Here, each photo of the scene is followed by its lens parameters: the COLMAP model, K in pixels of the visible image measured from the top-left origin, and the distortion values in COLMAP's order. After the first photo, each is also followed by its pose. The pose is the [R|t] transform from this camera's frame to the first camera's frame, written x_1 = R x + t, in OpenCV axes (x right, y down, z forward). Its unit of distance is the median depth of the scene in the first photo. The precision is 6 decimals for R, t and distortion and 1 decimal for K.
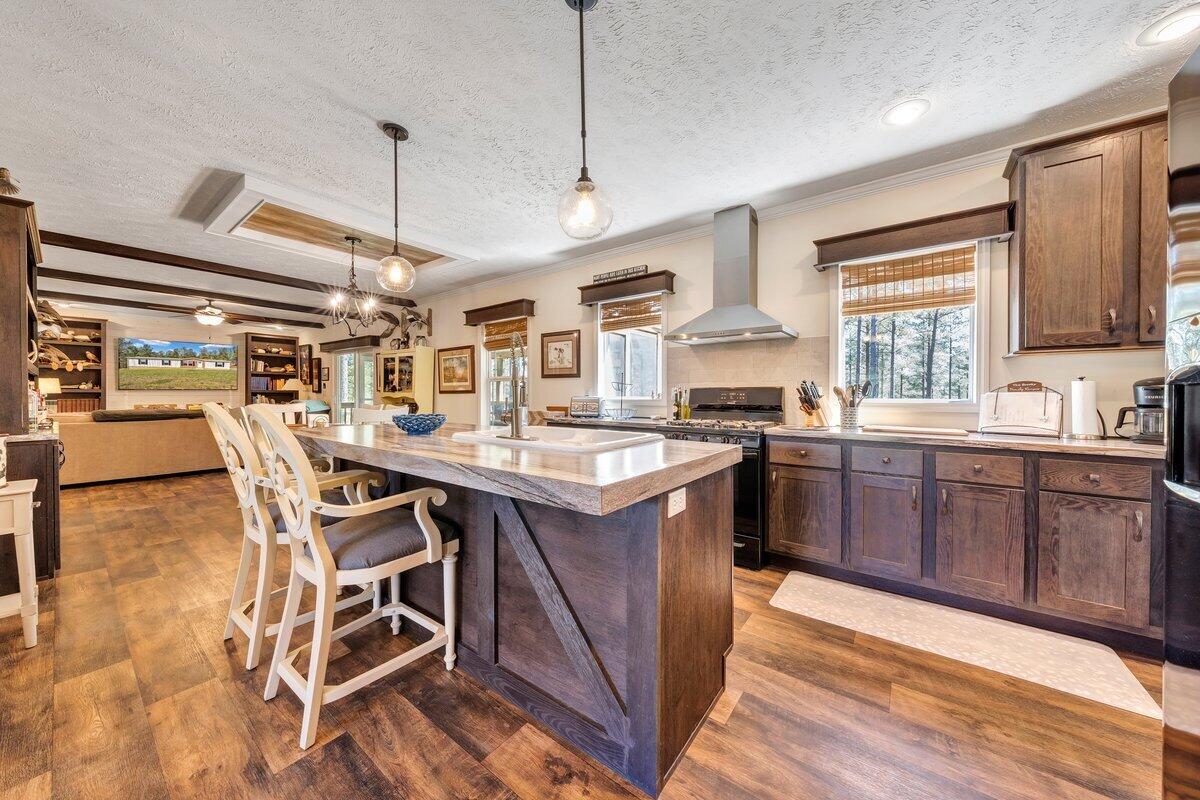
lens RADIAL K [[419.1, 0, 595.7], [0, 419.1, 392.5], [0, 0, 1]] dist [-0.000642, -0.000058]
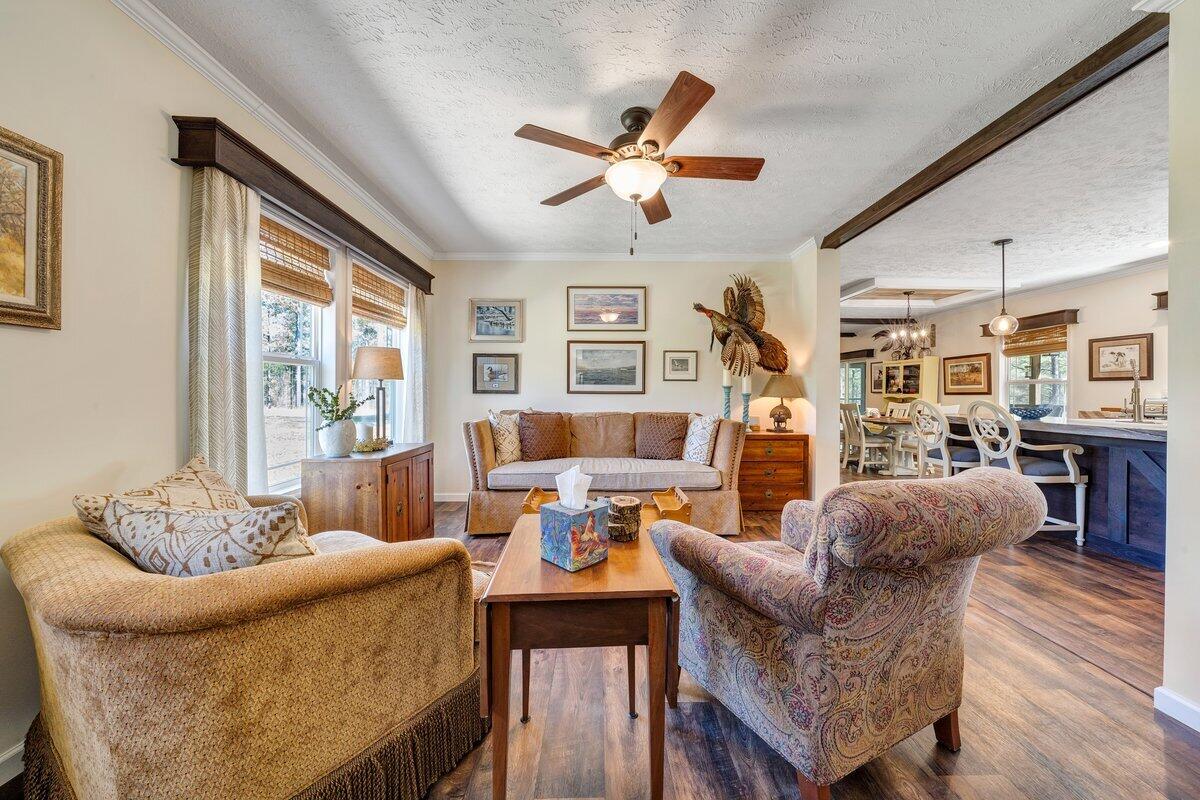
lens RADIAL K [[409.3, 0, 601.3], [0, 409.3, 393.6], [0, 0, 1]] dist [-0.000610, -0.000073]
pose [[0.623663, 0.002881, -0.781688, -0.089326], [-0.001040, 0.999995, 0.002856, -0.003839], [0.781693, -0.000969, 0.623663, -0.615441]]
